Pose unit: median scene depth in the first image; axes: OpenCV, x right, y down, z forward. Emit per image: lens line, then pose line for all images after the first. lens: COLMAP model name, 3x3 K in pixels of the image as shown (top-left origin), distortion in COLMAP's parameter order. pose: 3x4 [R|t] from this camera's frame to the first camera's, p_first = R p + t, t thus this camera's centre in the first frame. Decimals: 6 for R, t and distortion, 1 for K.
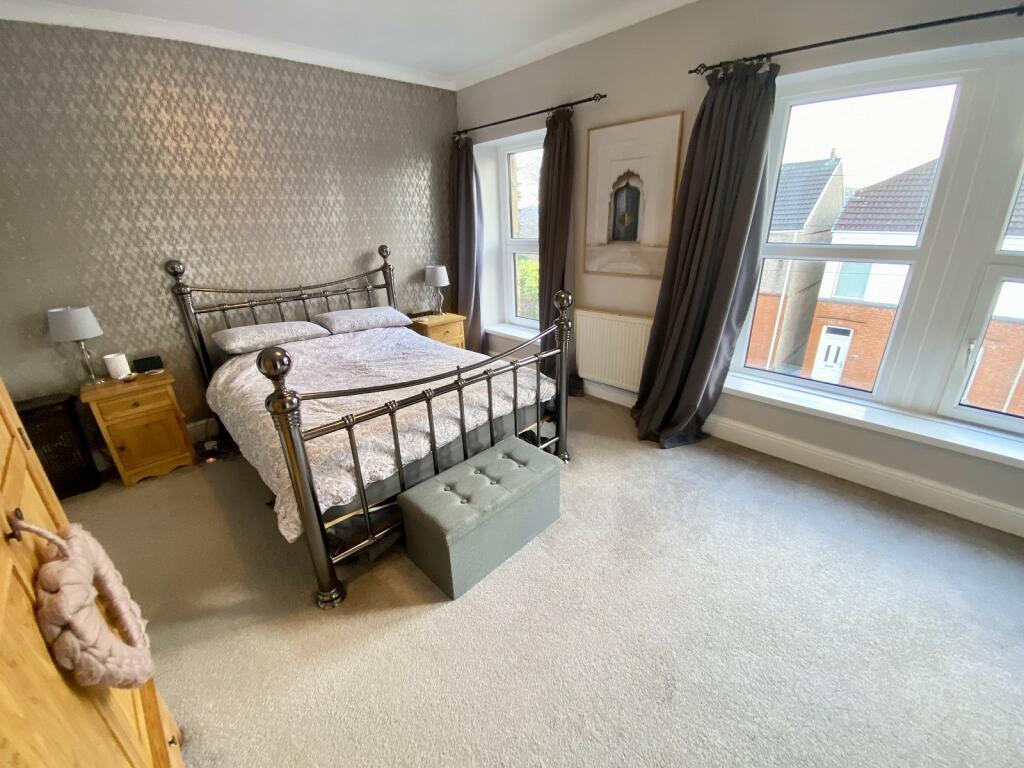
lens RADIAL K [[426.9, 0, 510.0], [0, 426.9, 383.0], [0, 0, 1]] dist [0.001314, 0.000017]
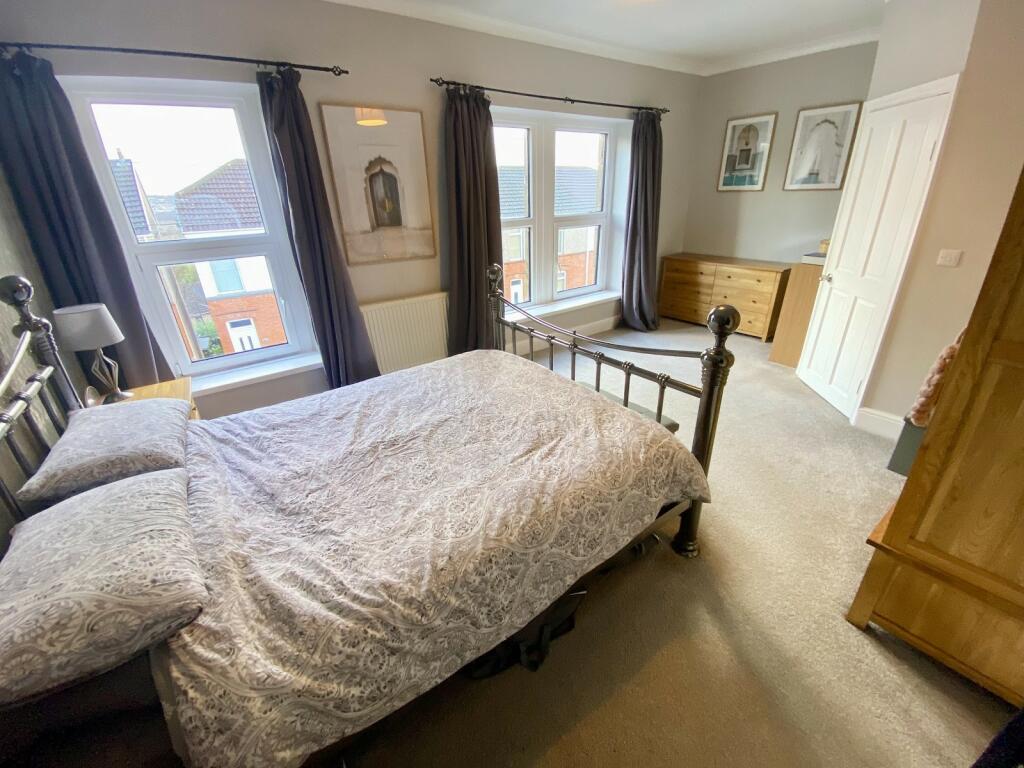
lens RADIAL K [[426.9, 0, 510.0], [0, 426.9, 383.0], [0, 0, 1]] dist [0.001314, 0.000017]
pose [[0.124618, -0.380615, 0.916298, -0.795223], [0.394503, 0.866369, 0.306222, -0.213061], [-0.910405, 0.323321, 0.258120, 0.611440]]
